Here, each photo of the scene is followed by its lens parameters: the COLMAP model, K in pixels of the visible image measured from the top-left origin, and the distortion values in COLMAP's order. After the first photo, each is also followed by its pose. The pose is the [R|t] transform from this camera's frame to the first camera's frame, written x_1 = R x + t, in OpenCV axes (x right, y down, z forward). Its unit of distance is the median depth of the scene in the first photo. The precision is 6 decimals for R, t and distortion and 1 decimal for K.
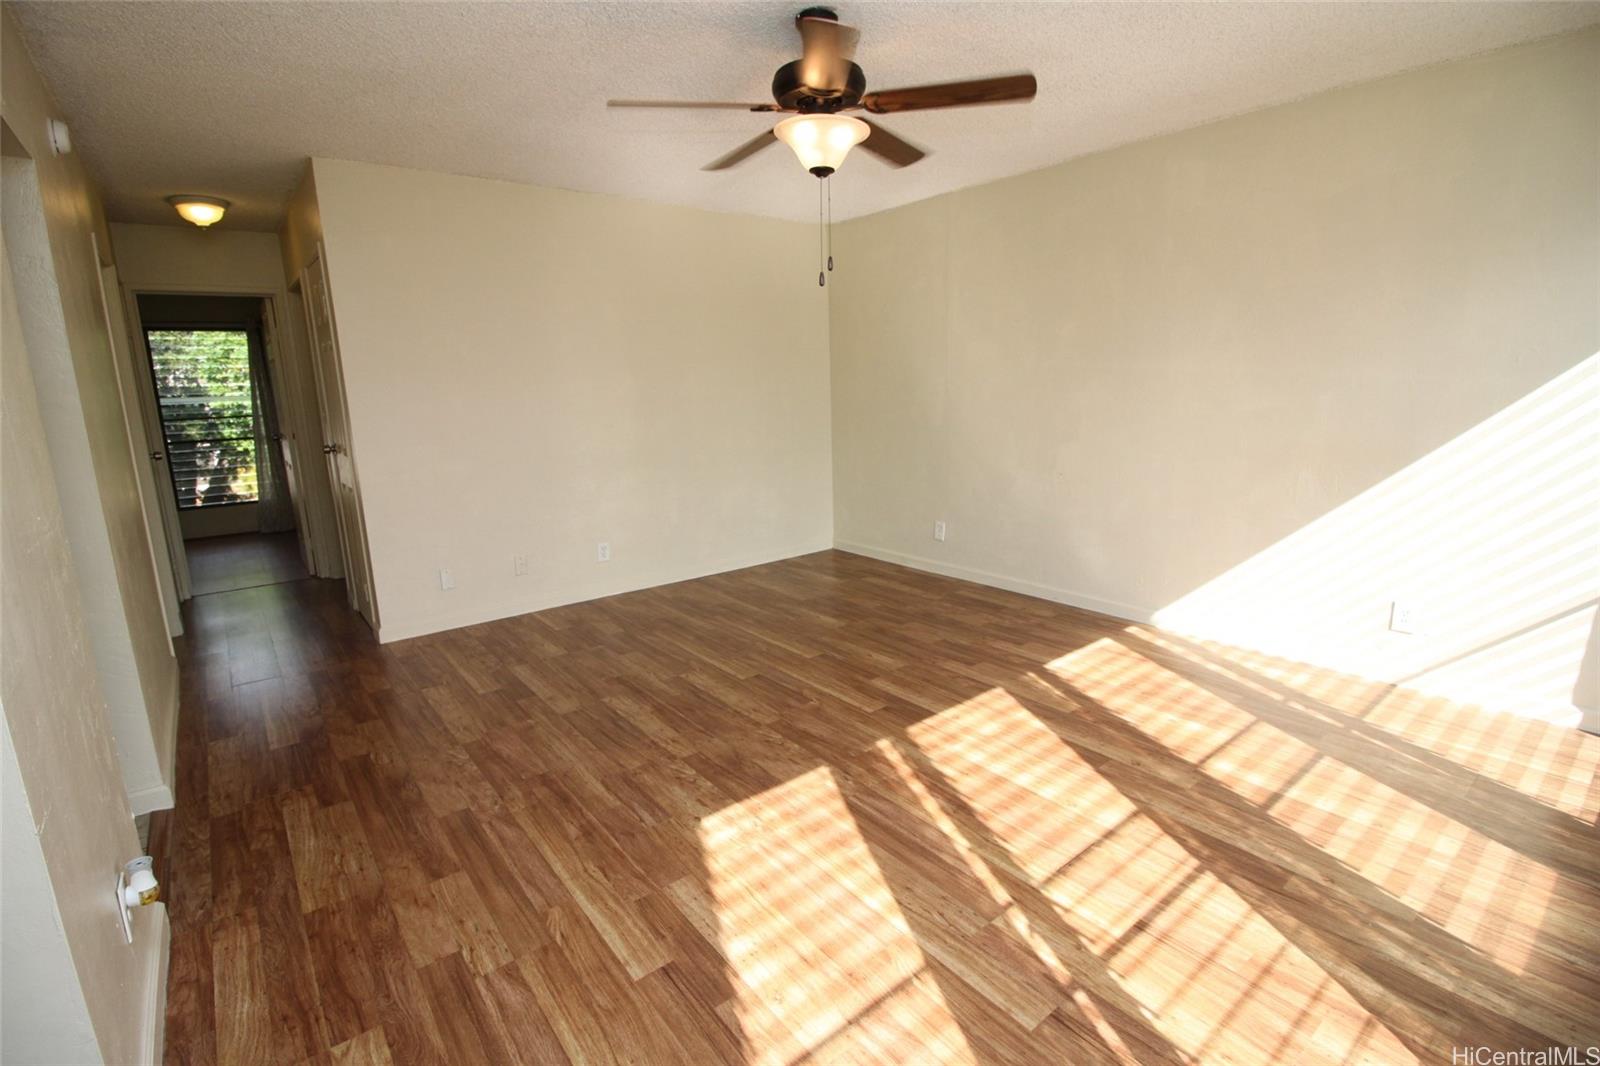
lens RADIAL K [[741.5, 0, 812.2], [0, 741.5, 531.8], [0, 0, 1]] dist [-0.007142, -0.000649]
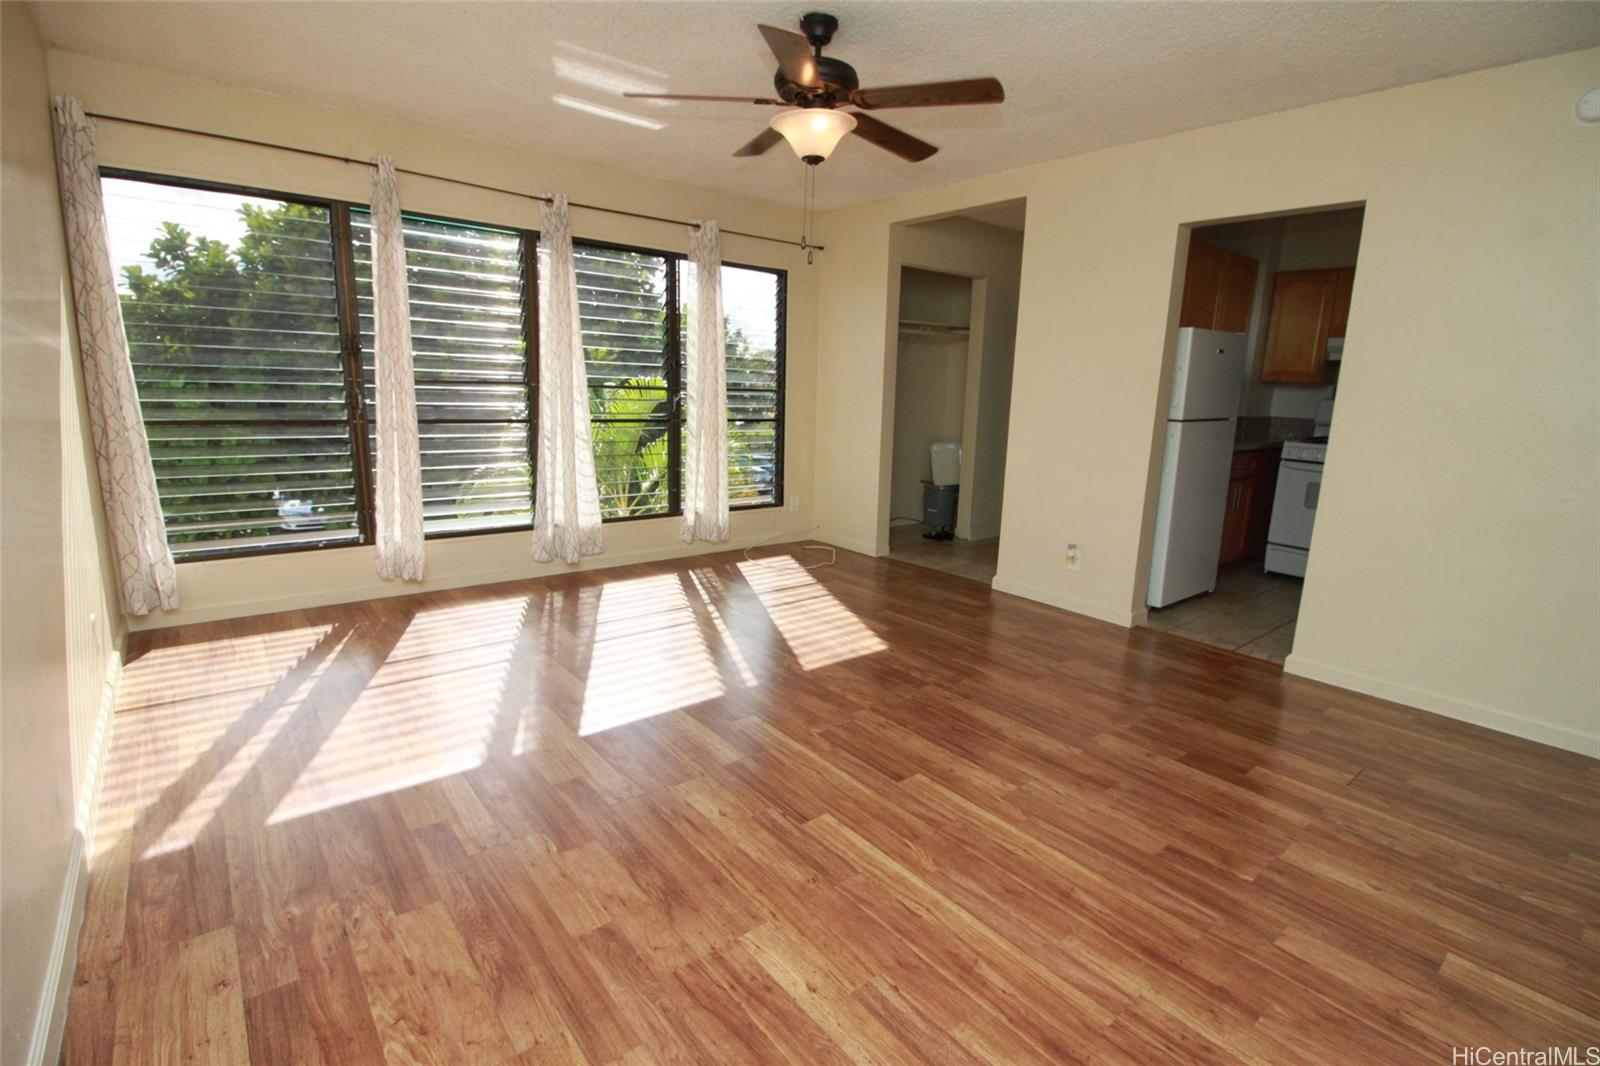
lens RADIAL K [[741.5, 0, 812.2], [0, 741.5, 531.8], [0, 0, 1]] dist [-0.007142, -0.000649]
pose [[-0.999923, -0.001776, -0.012278, 0.018296], [-0.006533, 0.916739, 0.399433, -0.370933], [0.010546, 0.399483, -0.916680, 1.983192]]
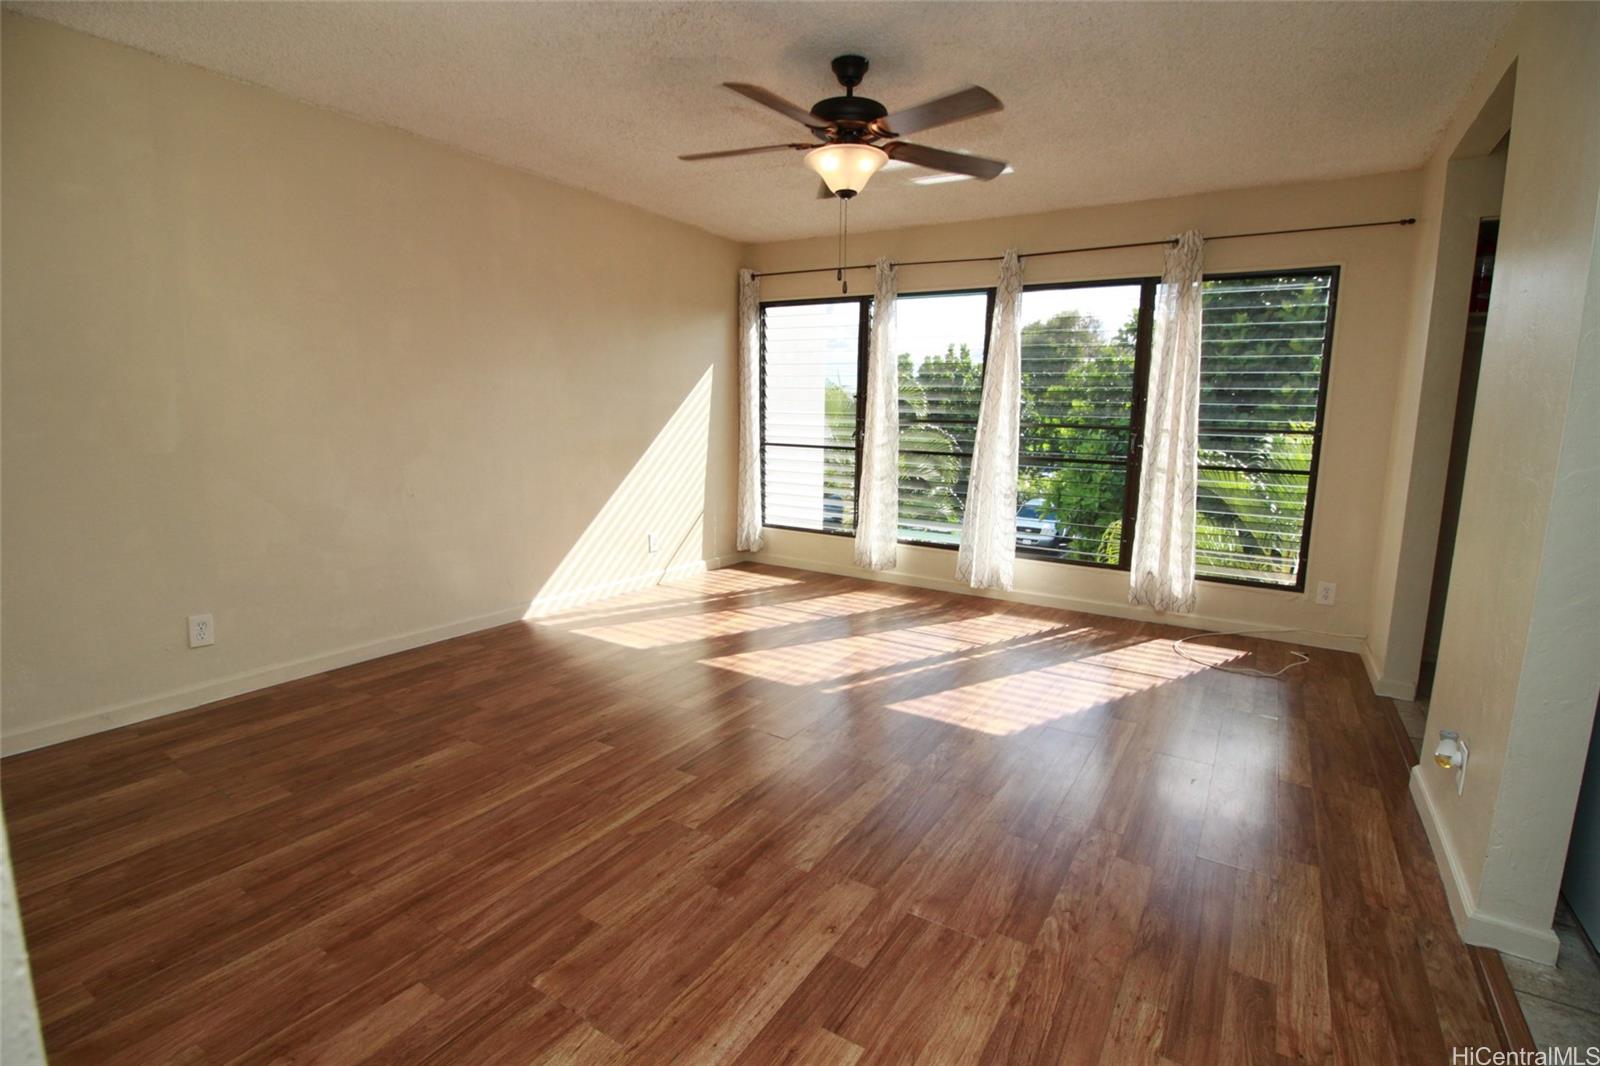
lens RADIAL K [[746.5, 0, 822.1], [0, 746.5, 531.6], [0, 0, 1]] dist [-0.011778, -0.000428]
pose [[-0.340581, -0.127139, 0.931579, -0.993666], [0.183132, 0.962868, 0.198362, -0.192107], [-0.922208, 0.238161, -0.304651, 1.346377]]
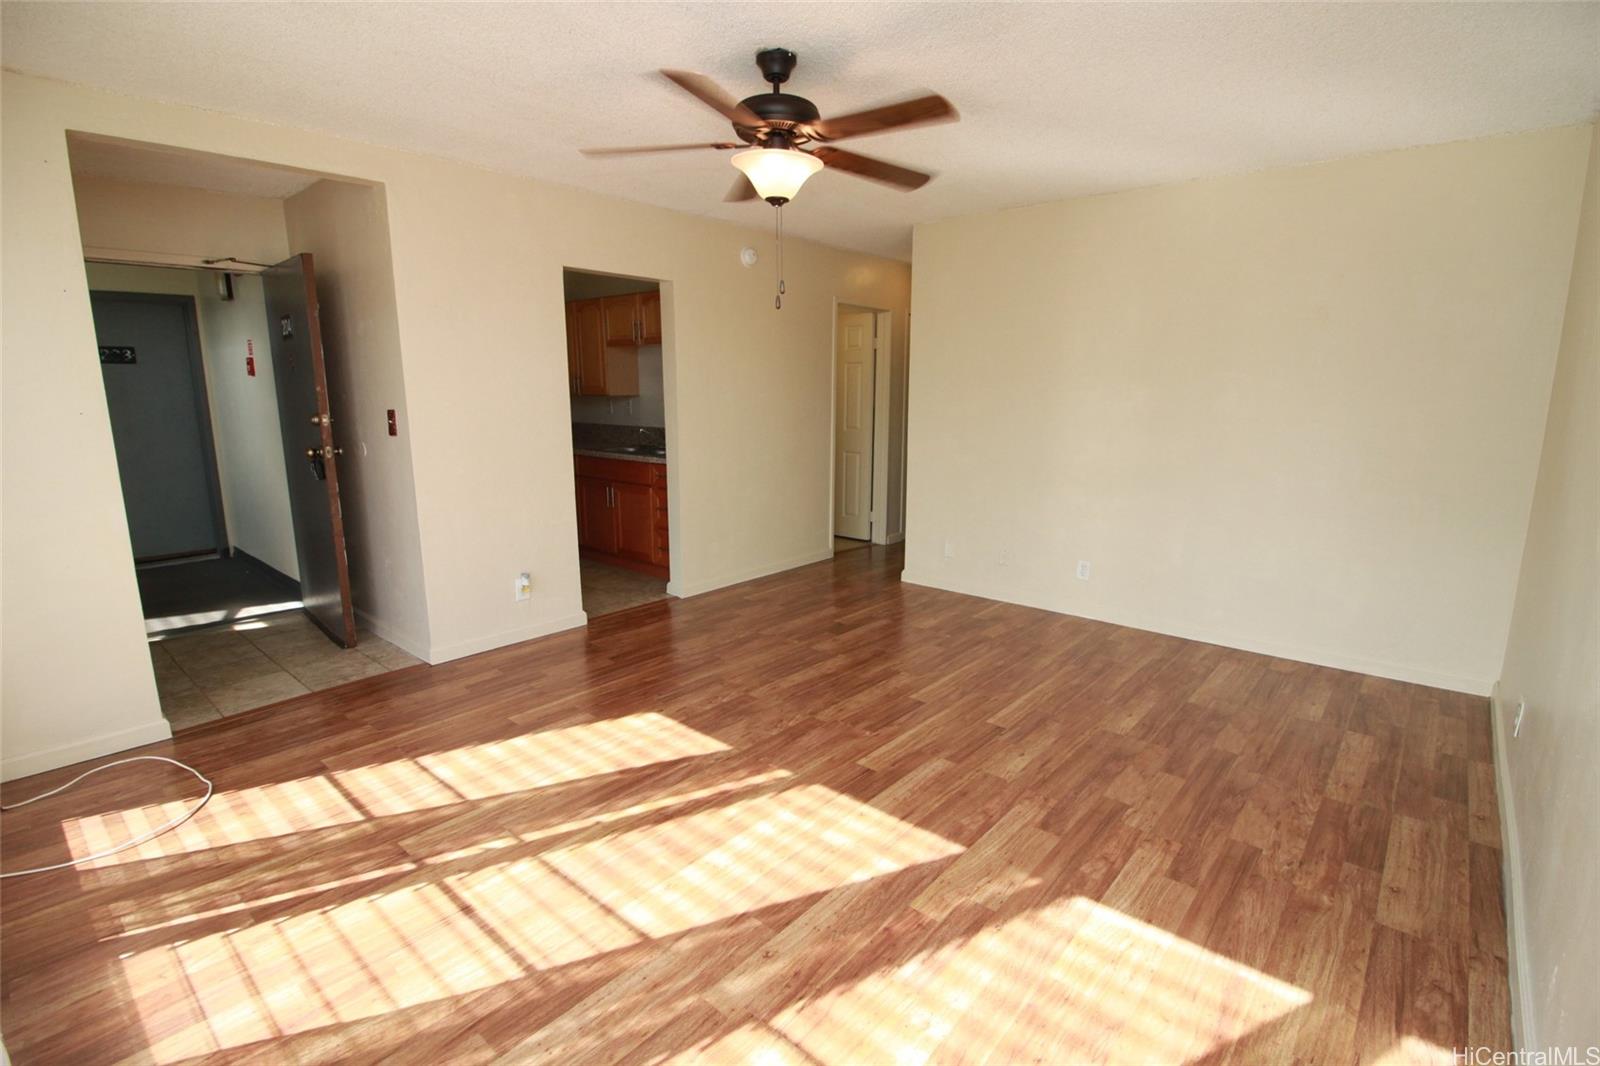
lens RADIAL K [[762.8, 0, 806.7], [0, 762.8, 509.9], [0, 0, 1]] dist [-0.004305, -0.000066]
pose [[0.178392, 0.185283, -0.966357, 1.034097], [-0.208279, 0.966967, 0.146951, -0.205694], [0.961663, 0.175057, 0.211090, 0.786912]]
